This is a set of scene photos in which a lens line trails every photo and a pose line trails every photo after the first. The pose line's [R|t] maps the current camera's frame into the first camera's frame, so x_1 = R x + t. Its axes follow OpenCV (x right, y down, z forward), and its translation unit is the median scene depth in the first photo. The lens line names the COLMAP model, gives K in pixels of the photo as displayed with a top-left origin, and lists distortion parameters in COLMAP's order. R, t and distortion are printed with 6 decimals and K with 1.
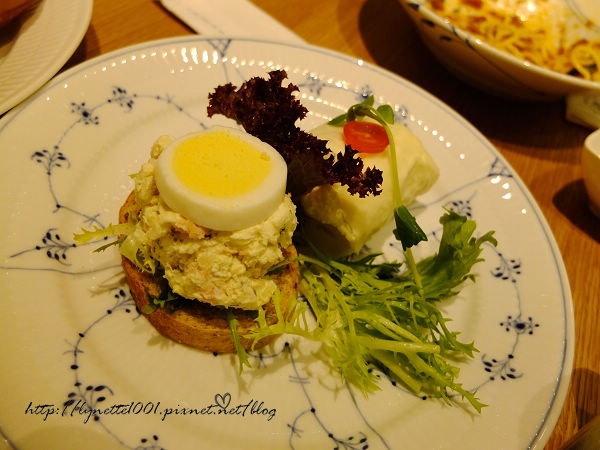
lens RADIAL K [[445.1, 0, 299.7], [0, 445.1, 180.1], [0, 0, 1]] dist [-0.069436, 0.008182]
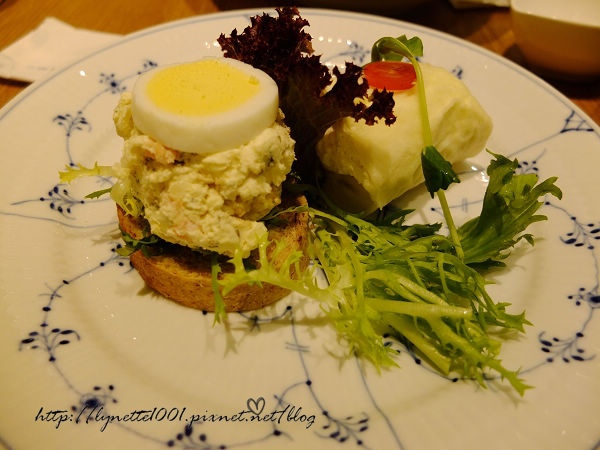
lens RADIAL K [[448.4, 0, 300.2], [0, 448.4, 190.1], [0, 0, 1]] dist [-0.063210, 0.004920]
pose [[0.976539, -0.018105, -0.214577, 0.183391], [0.006616, 0.998512, -0.054137, 0.196367], [0.215238, 0.051447, 0.975206, 0.158480]]
